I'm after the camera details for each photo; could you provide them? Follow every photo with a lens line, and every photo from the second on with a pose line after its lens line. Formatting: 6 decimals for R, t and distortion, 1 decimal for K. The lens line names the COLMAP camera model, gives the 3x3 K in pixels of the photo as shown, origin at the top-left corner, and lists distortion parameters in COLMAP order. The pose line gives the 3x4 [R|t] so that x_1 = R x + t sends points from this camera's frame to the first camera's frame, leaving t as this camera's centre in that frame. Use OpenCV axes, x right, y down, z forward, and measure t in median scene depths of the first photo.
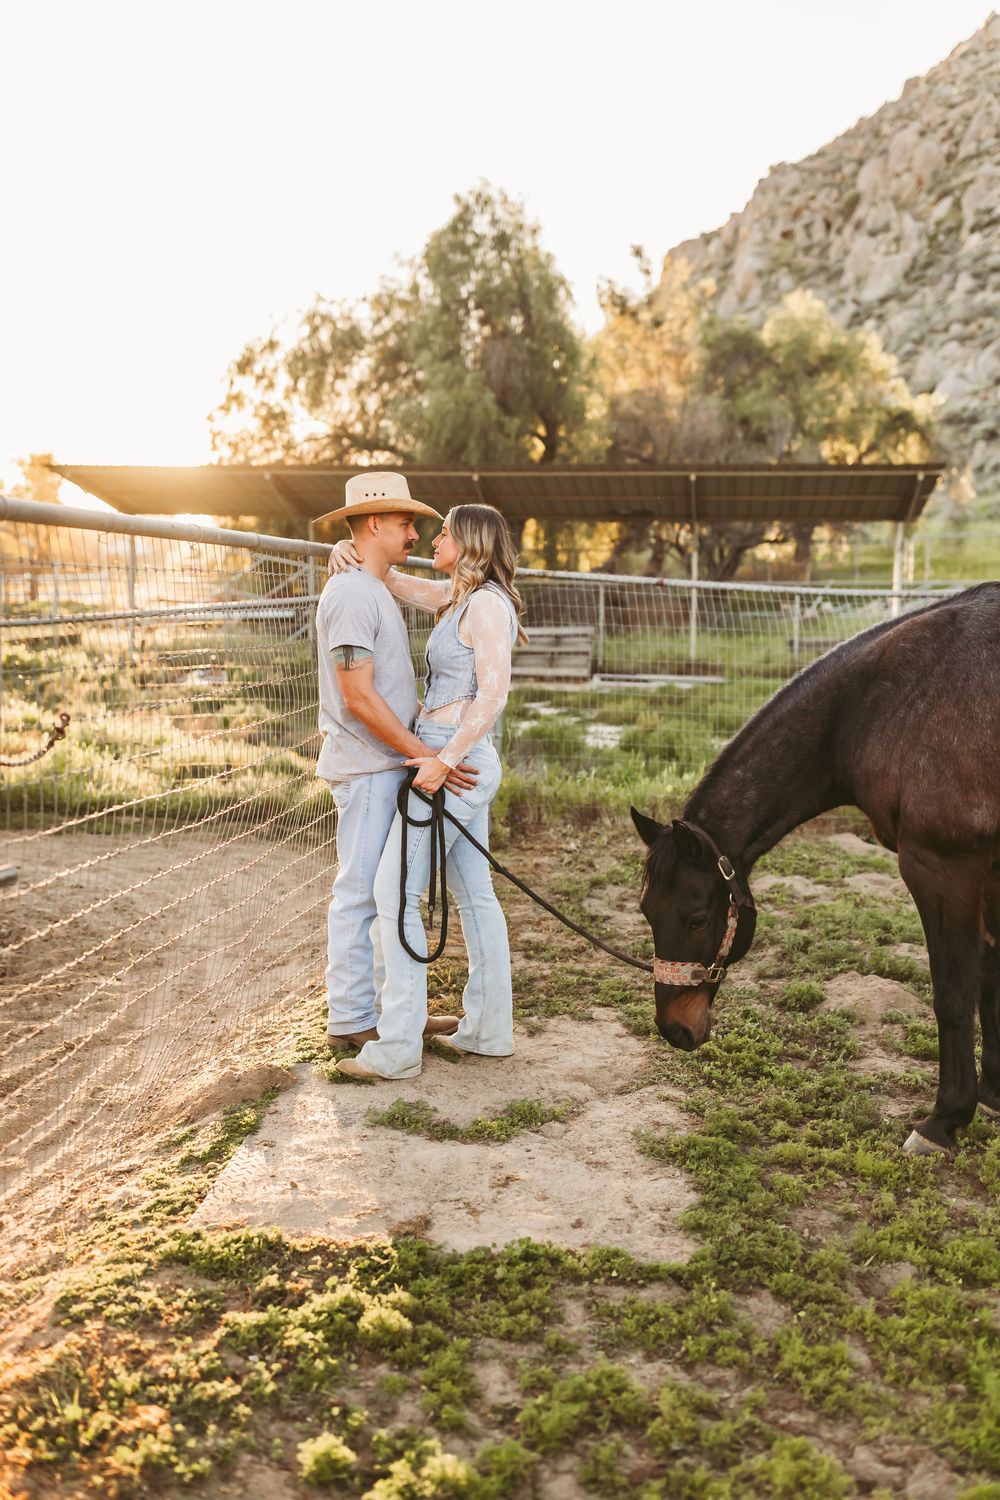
lens RADIAL K [[1455.2, 0, 521.9], [0, 1455.2, 742.0], [0, 0, 1]] dist [0.001722, 0.003586]
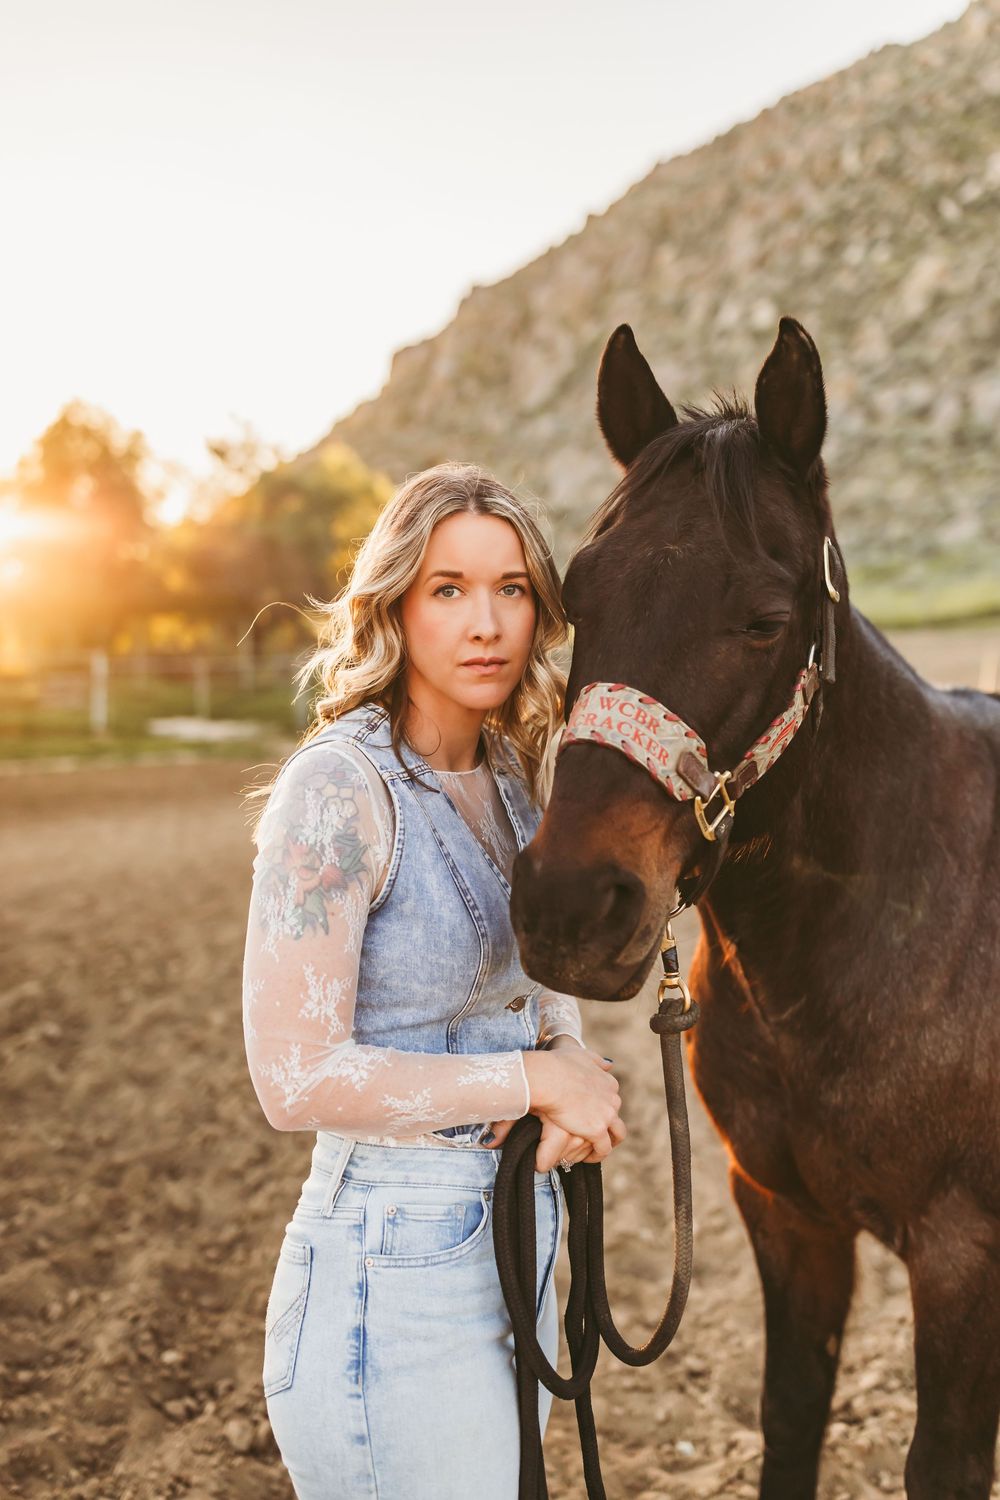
lens RADIAL K [[1425.6, 0, 500.0], [0, 1425.6, 750.0], [0, 0, 1]] dist [-0.003965, 0.012769]
pose [[0.991443, -0.025312, 0.128064, 0.154122], [0.029757, 0.999015, -0.032912, 0.039648], [-0.127105, 0.036441, 0.991220, -0.386007]]
